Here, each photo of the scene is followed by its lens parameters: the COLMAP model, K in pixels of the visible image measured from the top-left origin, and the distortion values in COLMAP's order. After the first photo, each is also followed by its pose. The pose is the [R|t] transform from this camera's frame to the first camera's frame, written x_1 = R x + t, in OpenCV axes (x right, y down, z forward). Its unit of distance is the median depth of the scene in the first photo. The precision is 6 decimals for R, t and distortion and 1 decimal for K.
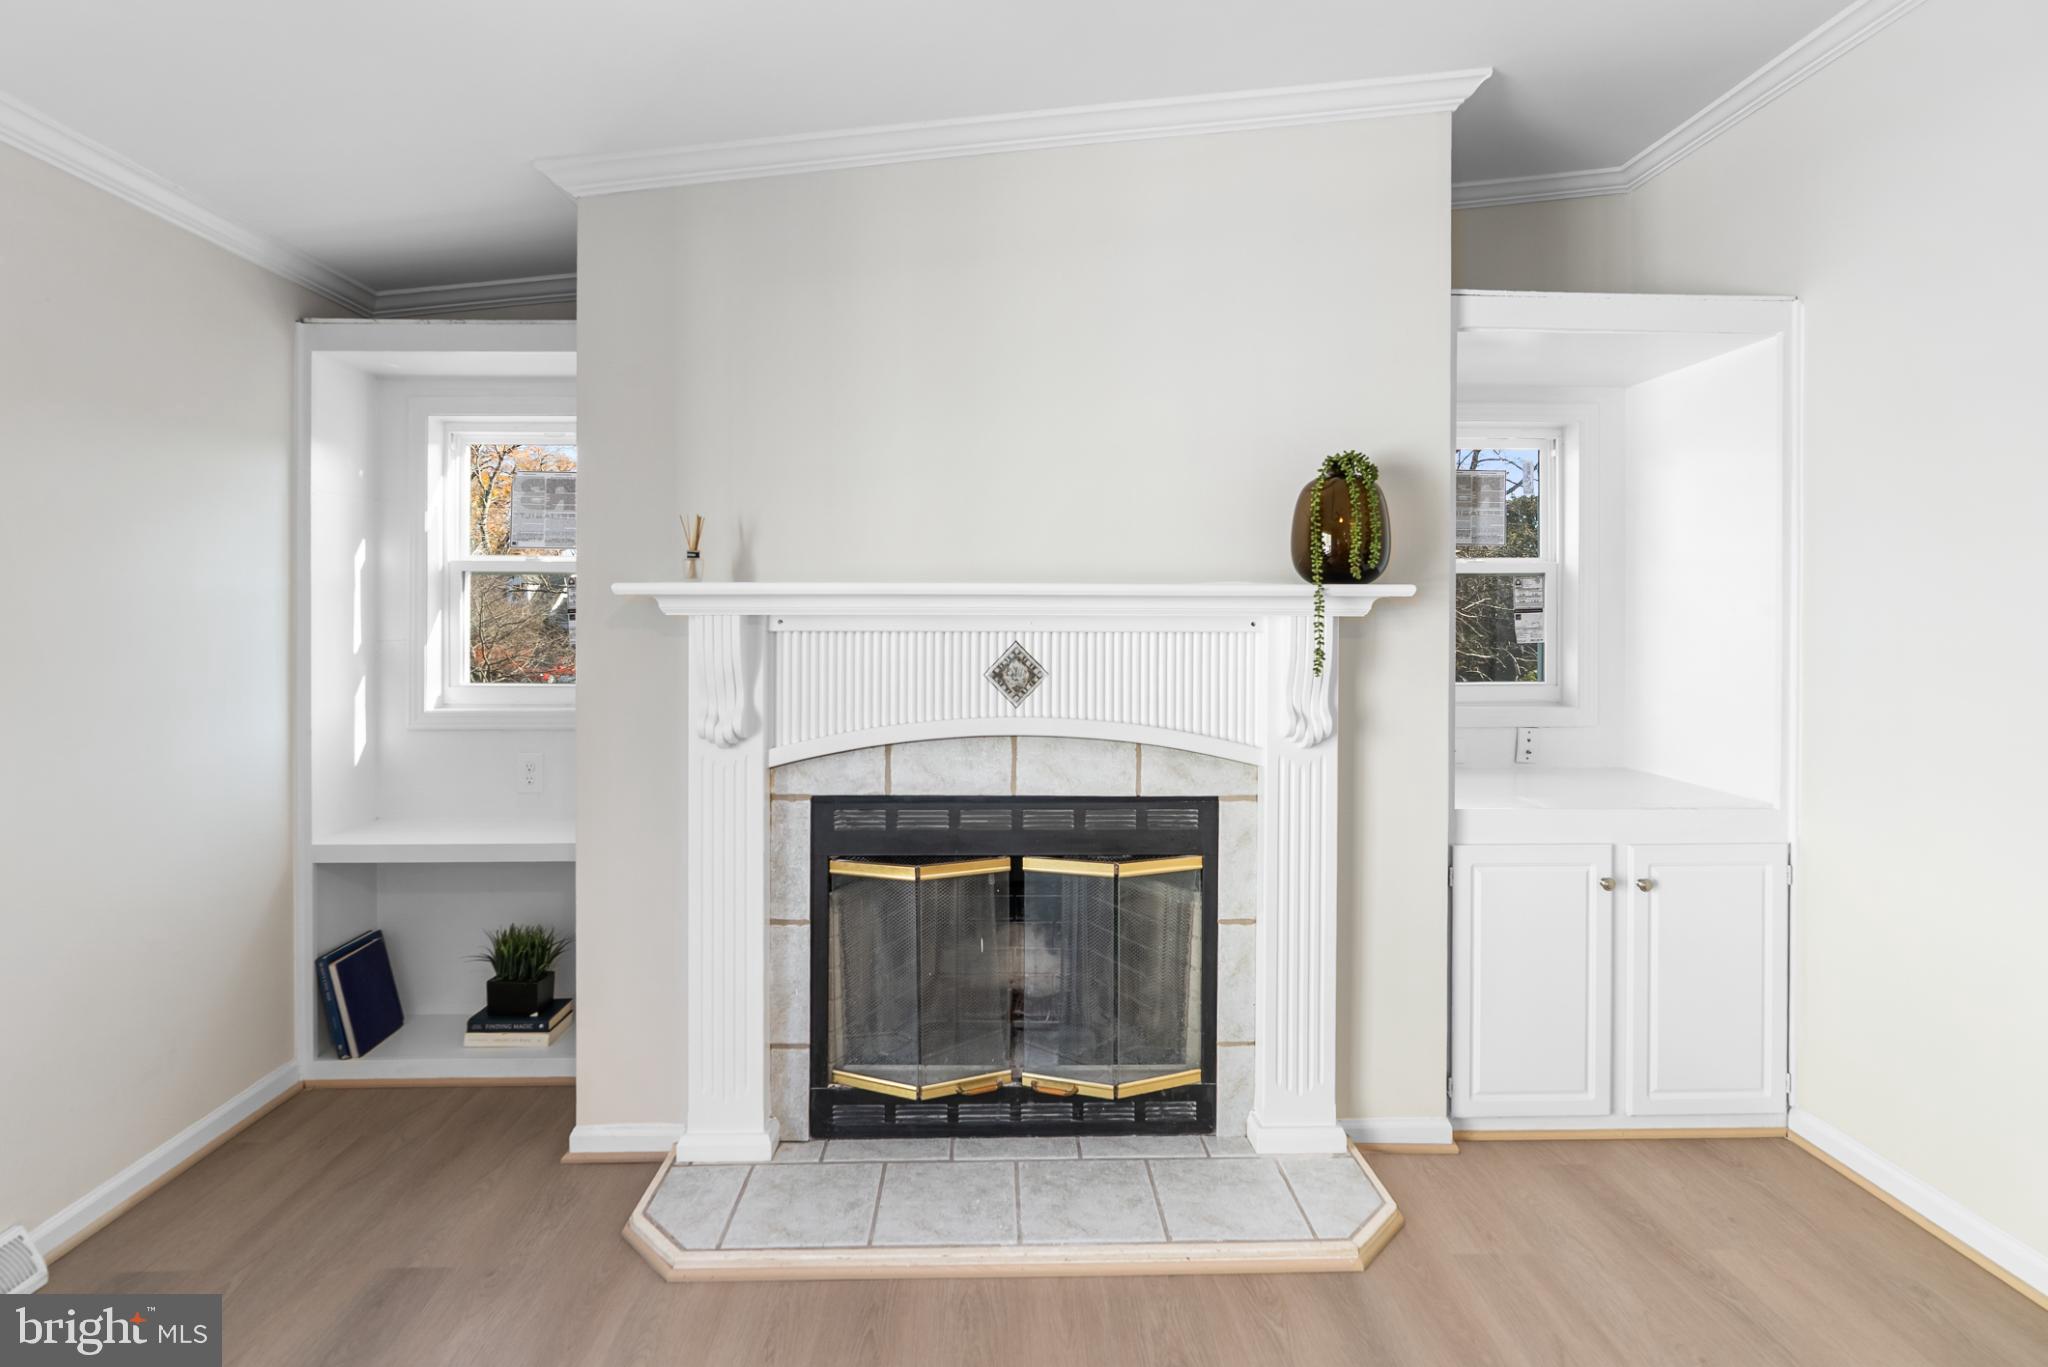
lens RADIAL K [[944.7, 0, 1018.6], [0, 944.7, 606.3], [0, 0, 1]] dist [-0.003297, -0.000123]
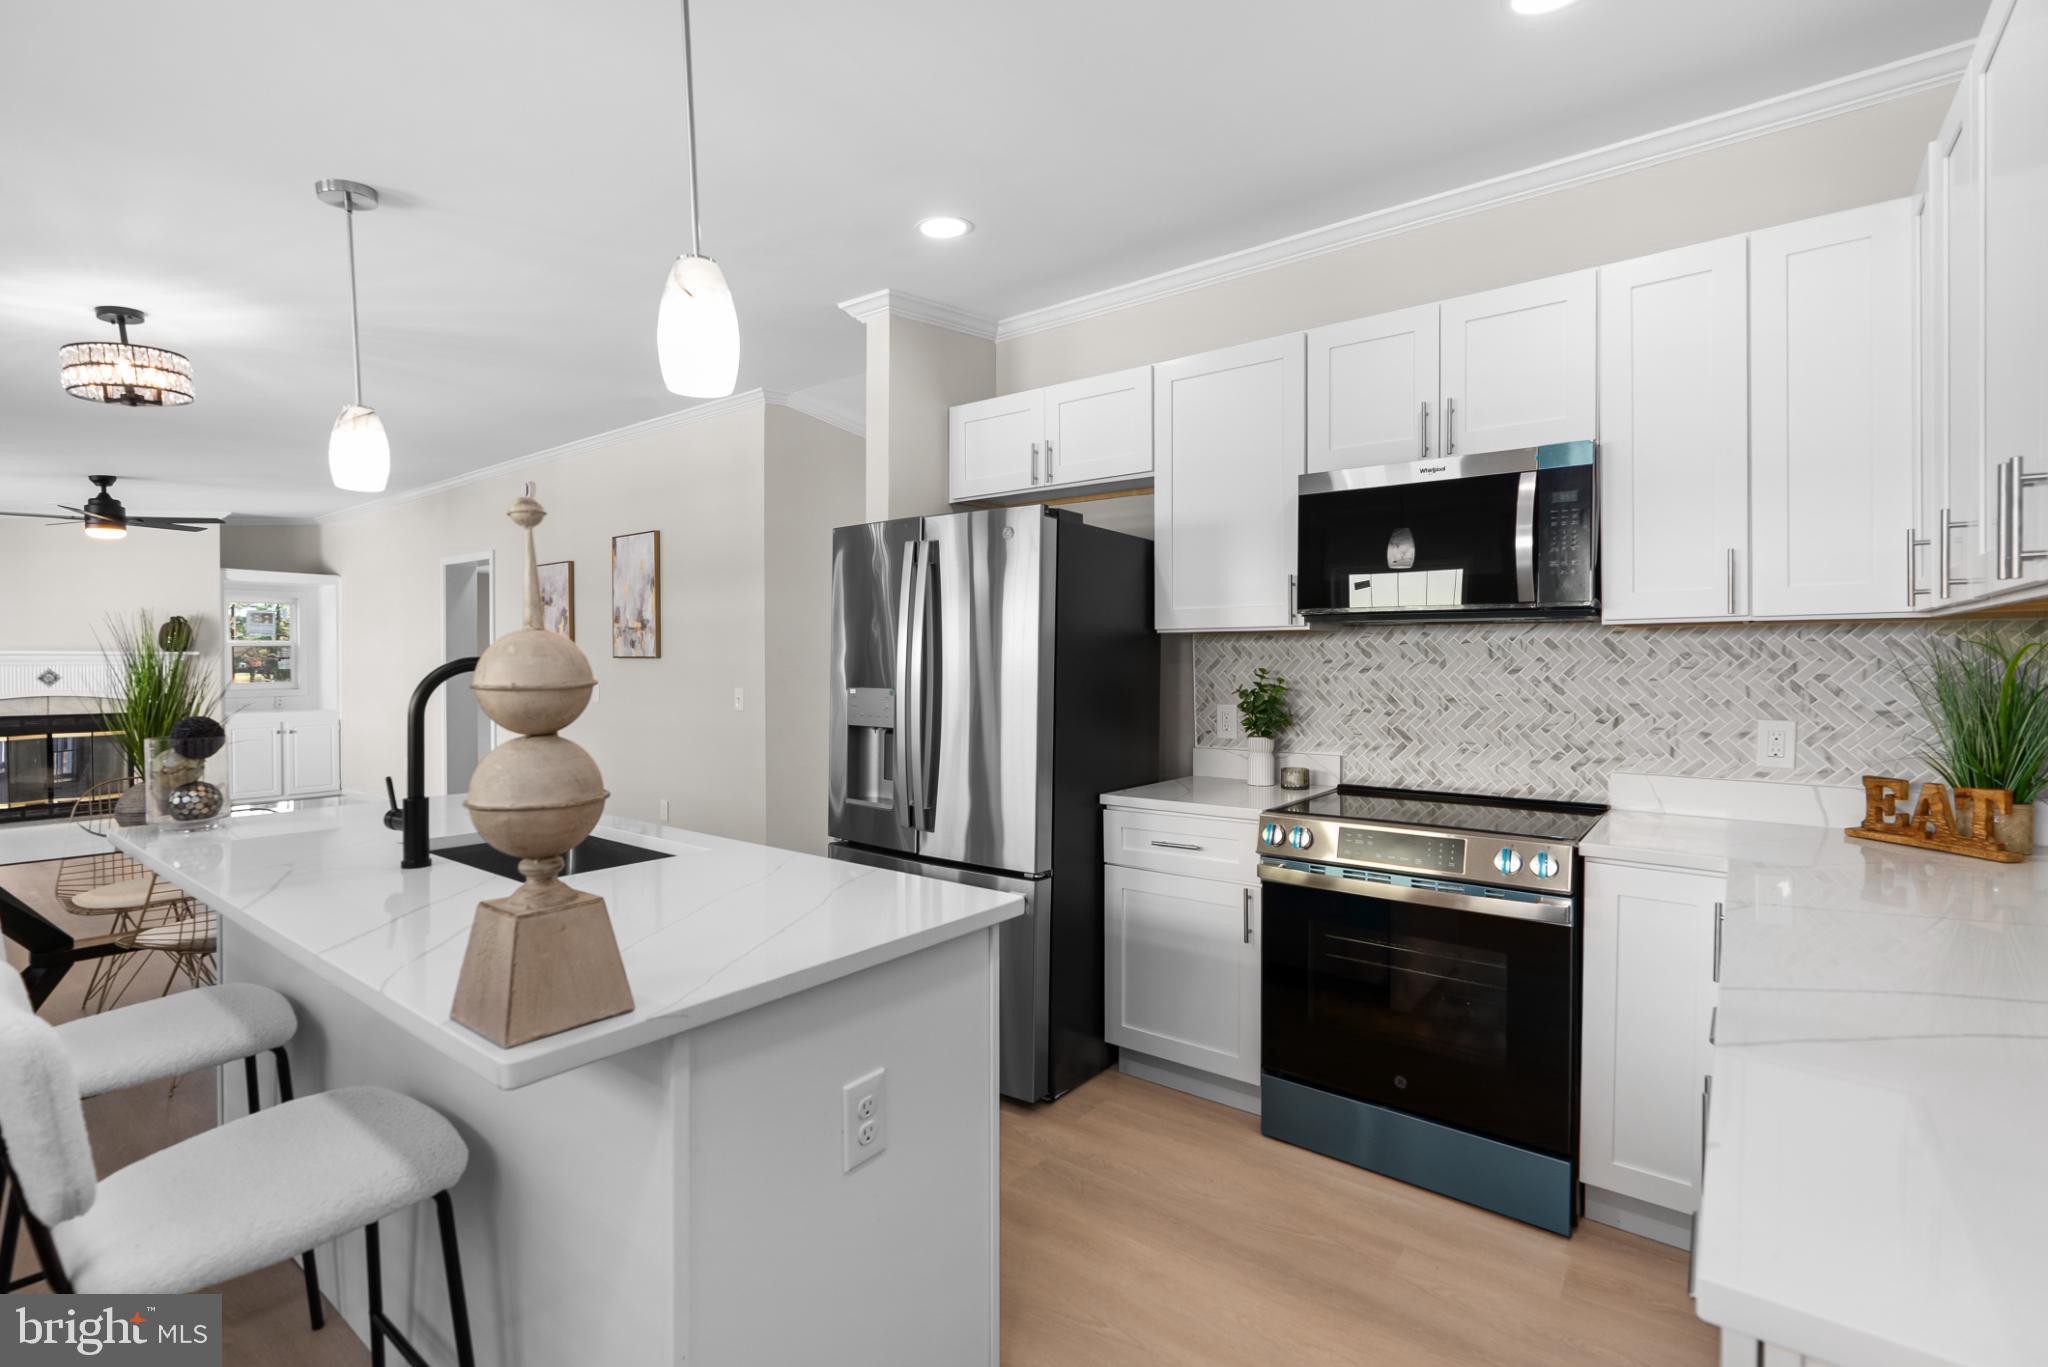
lens RADIAL K [[941.9, 0, 1024.7], [0, 941.9, 669.9], [0, 0, 1]] dist [-0.001712, 0.000663]
pose [[0.644569, -0.011271, 0.764463, -0.316034], [-0.002636, 0.999853, 0.016964, -0.021044], [-0.764542, -0.012950, 0.644444, -3.709719]]
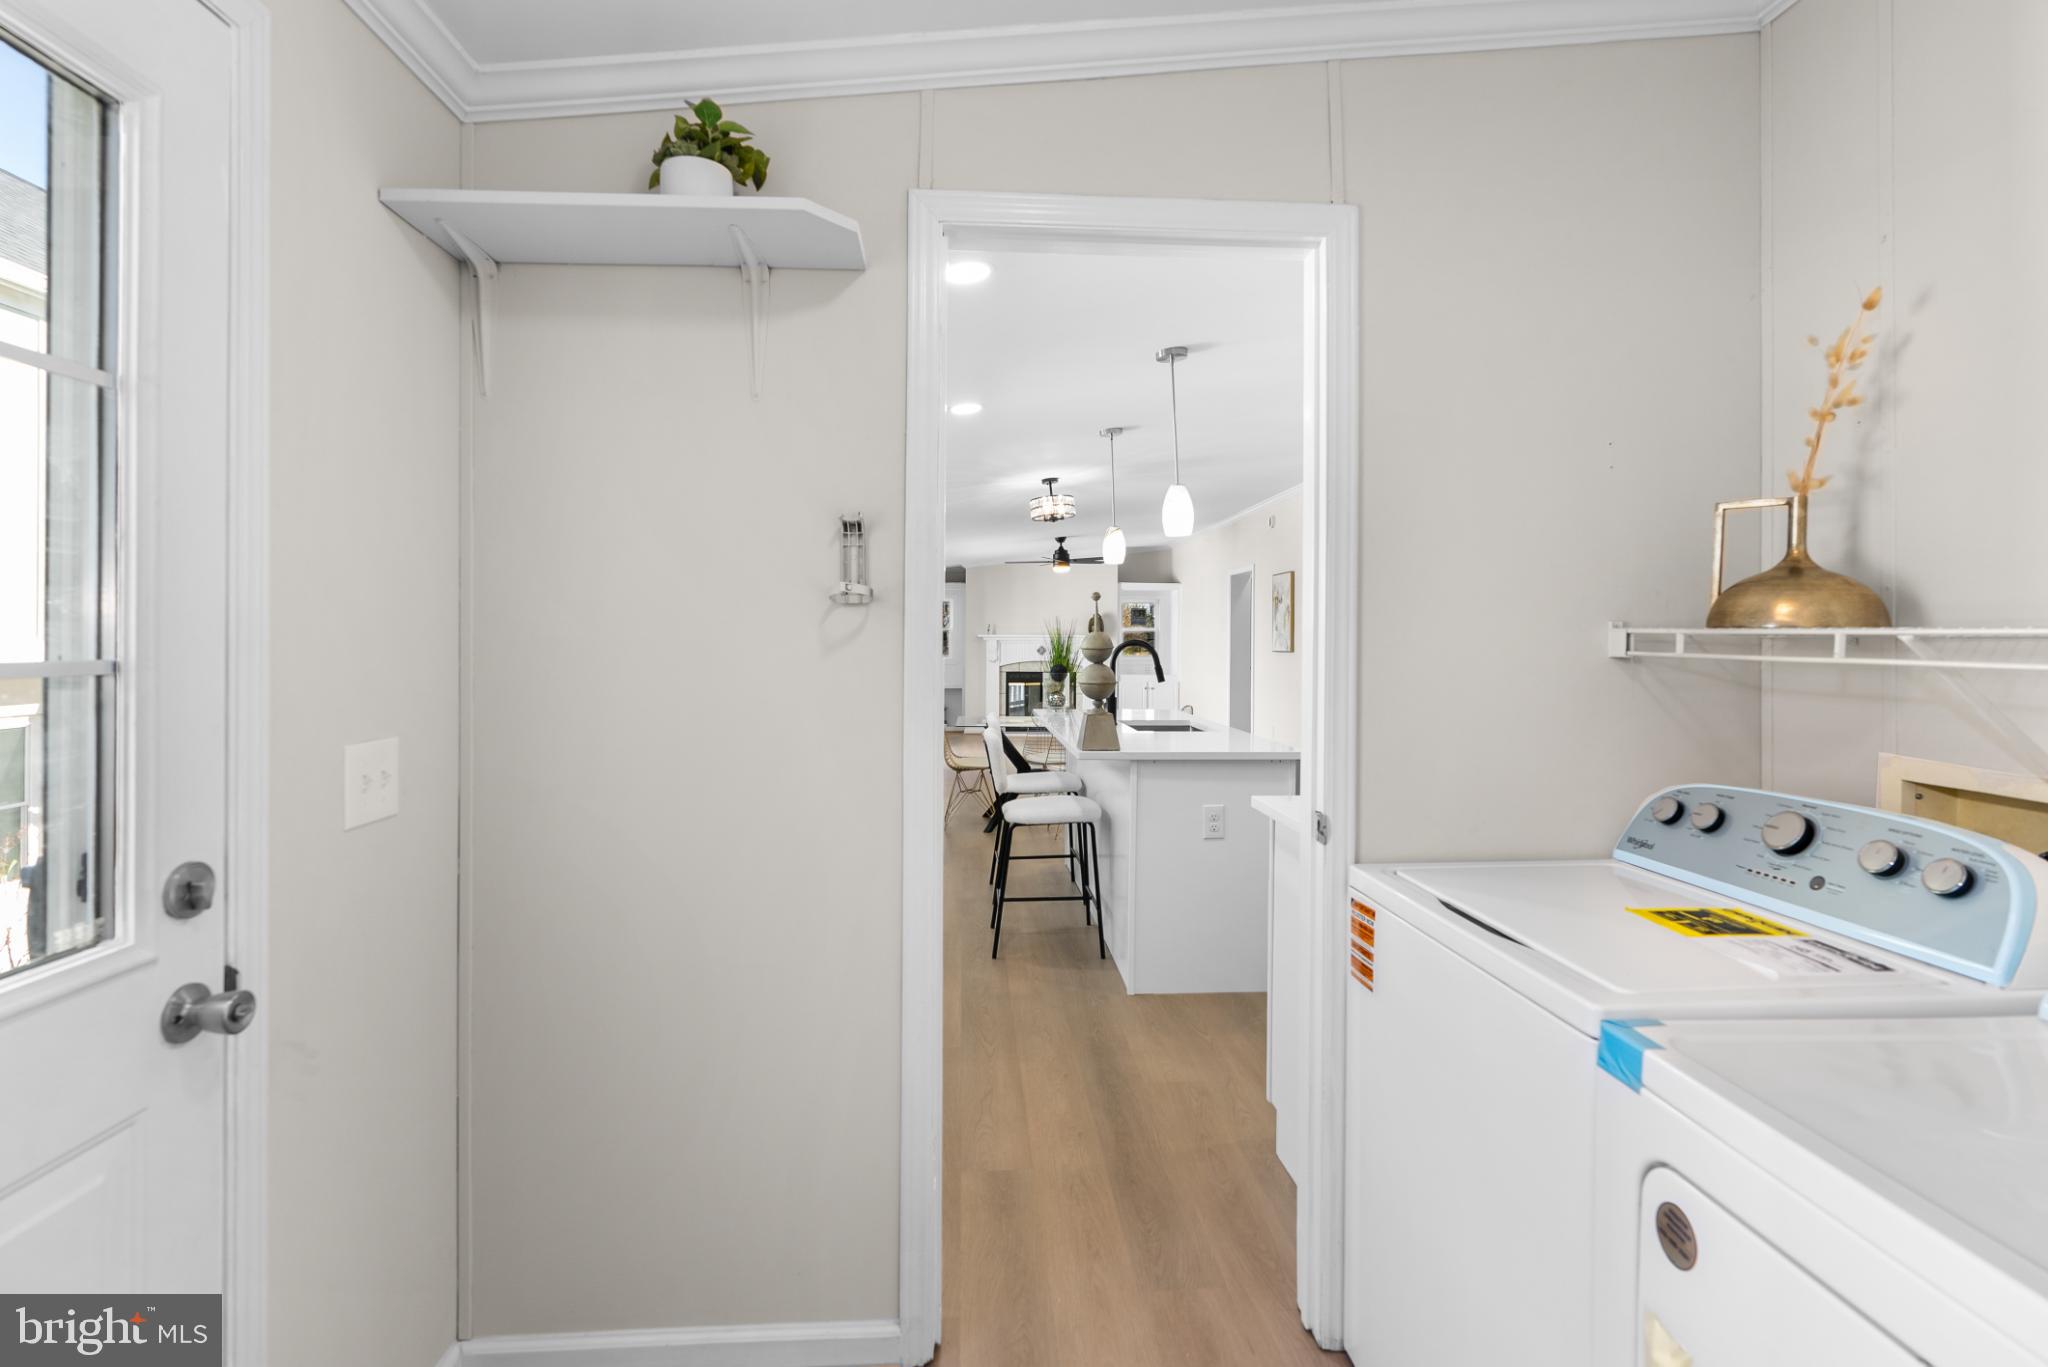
lens RADIAL K [[963.0, 0, 1012.9], [0, 963.0, 638.6], [0, 0, 1]] dist [0.000098, -0.000003]
pose [[0.999841, 0.002717, 0.017650, -0.280307], [-0.002798, 0.999986, 0.004567, -0.027647], [-0.017638, -0.004616, 0.999834, -4.847565]]
